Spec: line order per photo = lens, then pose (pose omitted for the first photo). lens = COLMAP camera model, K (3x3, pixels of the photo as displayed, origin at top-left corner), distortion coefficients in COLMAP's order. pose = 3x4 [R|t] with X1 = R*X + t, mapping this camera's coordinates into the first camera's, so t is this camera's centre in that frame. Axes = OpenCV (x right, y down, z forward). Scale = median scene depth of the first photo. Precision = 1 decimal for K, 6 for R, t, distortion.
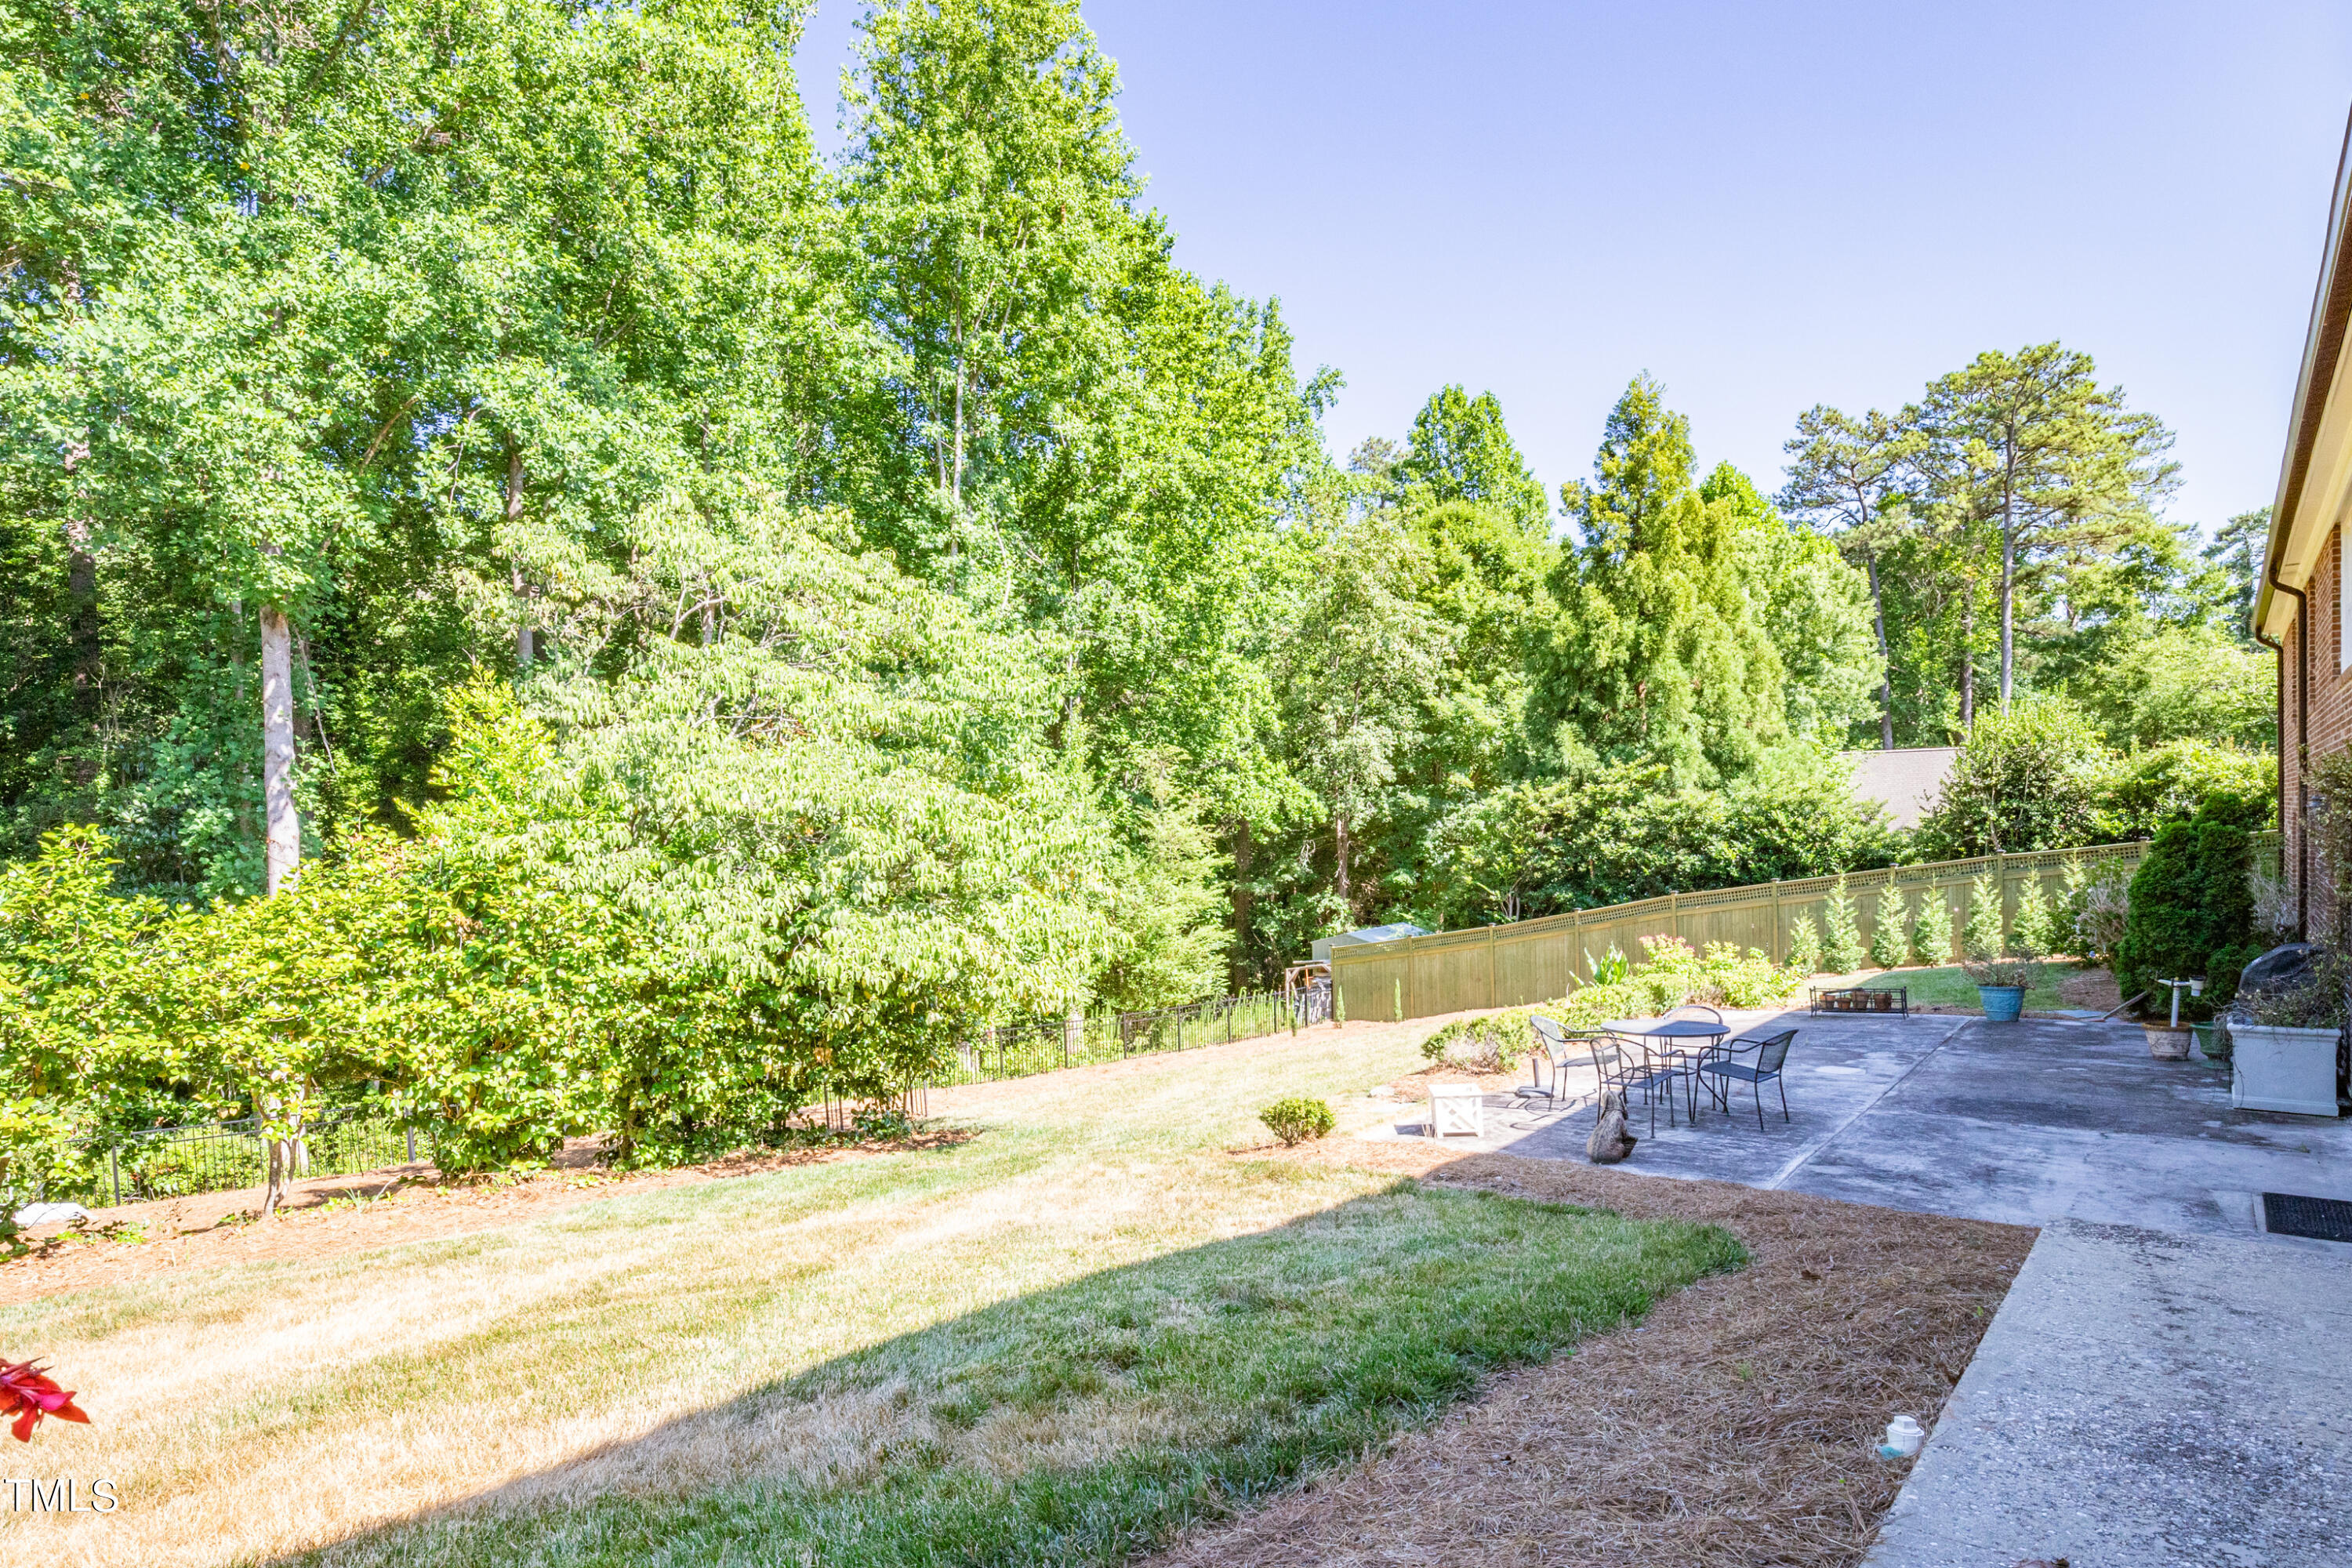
lens RADIAL K [[1065.1, 0, 1176.8], [0, 1065.1, 793.8], [0, 0, 1]] dist [-0.024280, -0.000160]
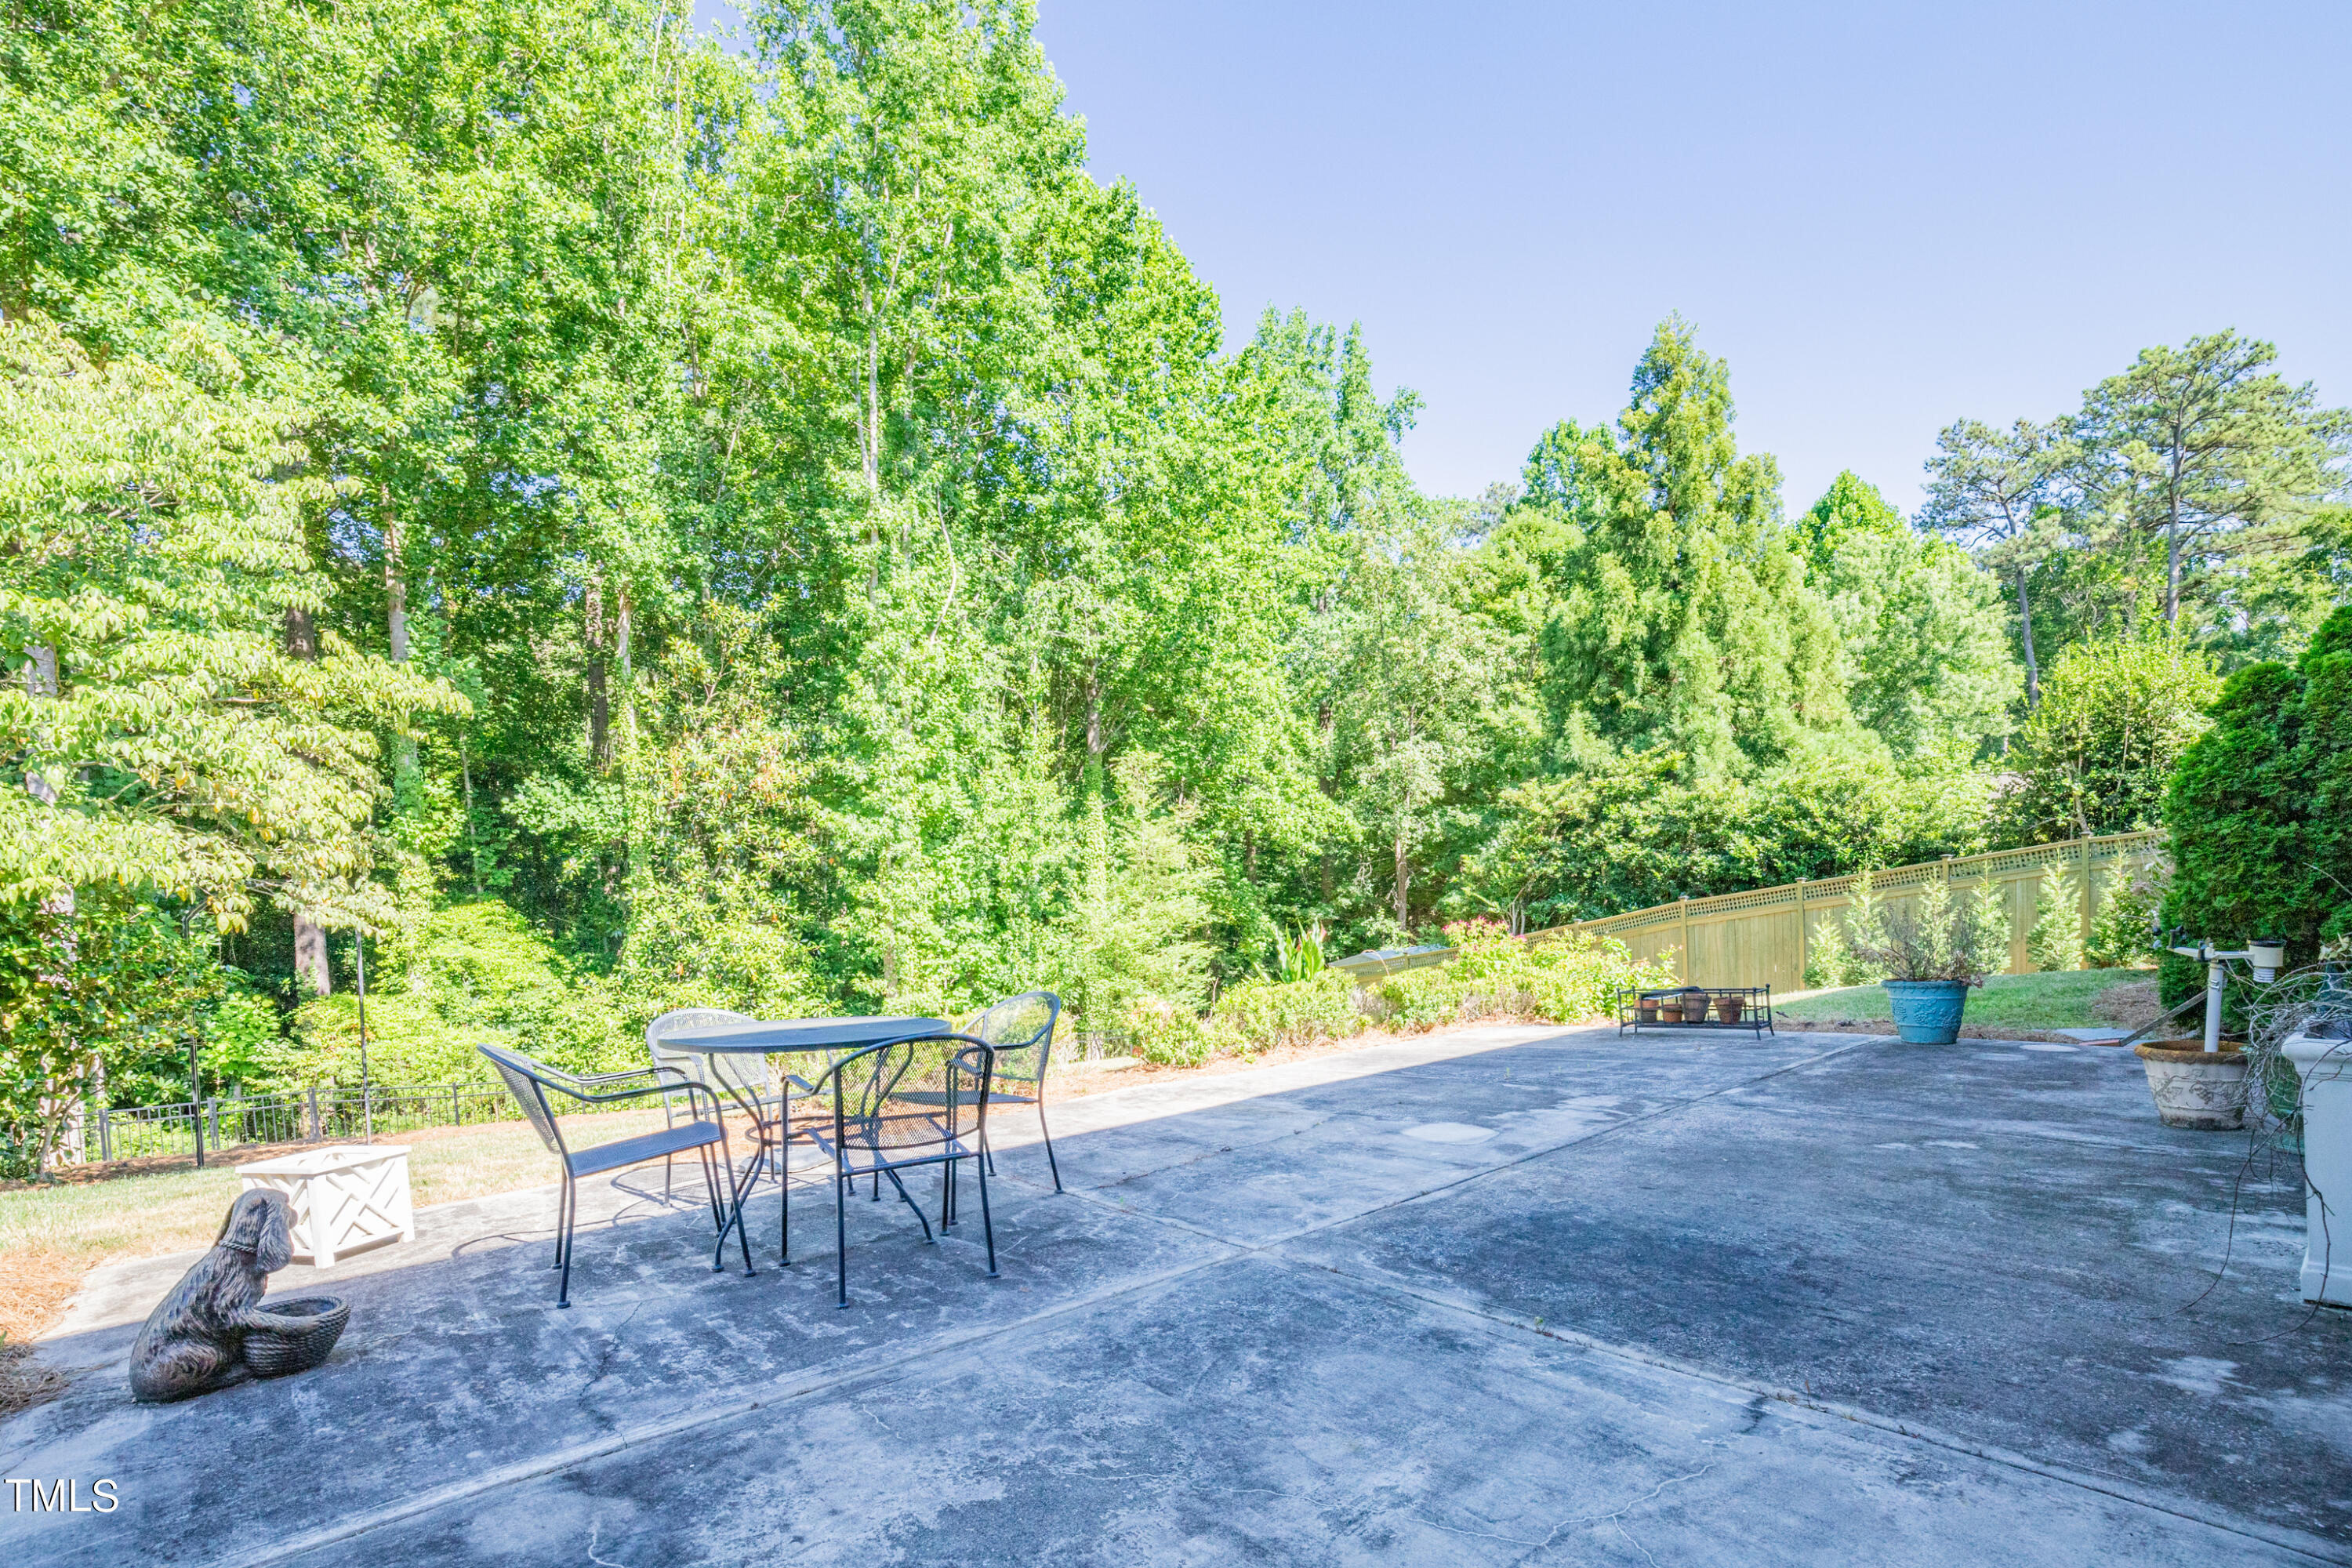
lens RADIAL K [[1017.5, 0, 1176.3], [0, 1017.5, 848.2], [0, 0, 1]] dist [-0.026619, 0.003878]
pose [[0.992936, -0.013590, -0.117871, 0.139008], [0.015440, 0.999771, 0.014801, 0.029985], [0.117643, -0.016516, 0.992919, 0.128332]]
